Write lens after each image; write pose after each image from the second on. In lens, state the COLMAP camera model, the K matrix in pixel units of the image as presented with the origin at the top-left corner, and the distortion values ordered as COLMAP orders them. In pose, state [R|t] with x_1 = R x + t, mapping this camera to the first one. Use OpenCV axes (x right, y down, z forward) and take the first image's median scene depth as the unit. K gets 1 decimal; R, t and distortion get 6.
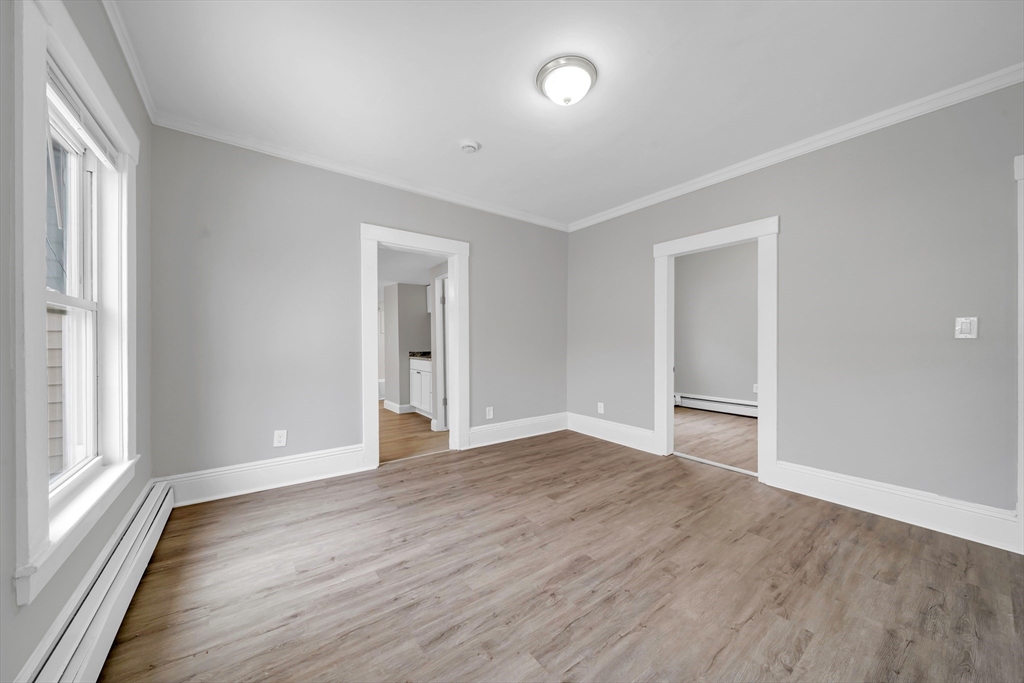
lens RADIAL K [[352.2, 0, 495.5], [0, 352.2, 336.4], [0, 0, 1]] dist [-0.003444, -0.000809]
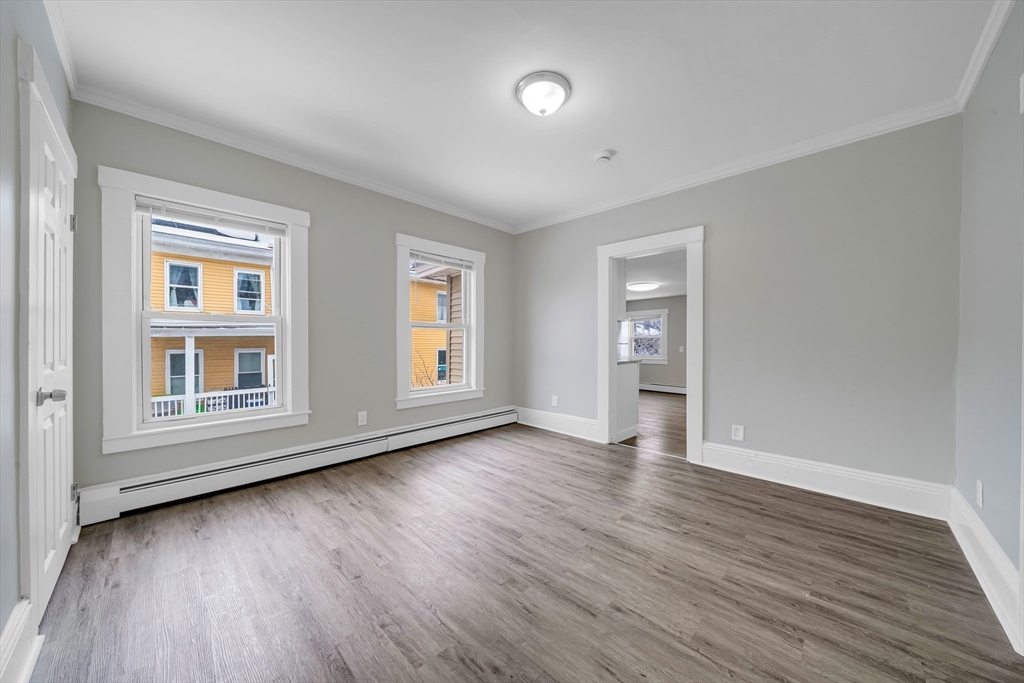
lens RADIAL K [[352.2, 0, 528.7], [0, 352.2, 337.7], [0, 0, 1]] dist [-0.003444, -0.000809]
pose [[0.209612, -0.005864, -0.977767, 1.050518], [0.009168, 0.999950, -0.004031, 0.008711], [0.977742, -0.008119, 0.209656, 0.625703]]
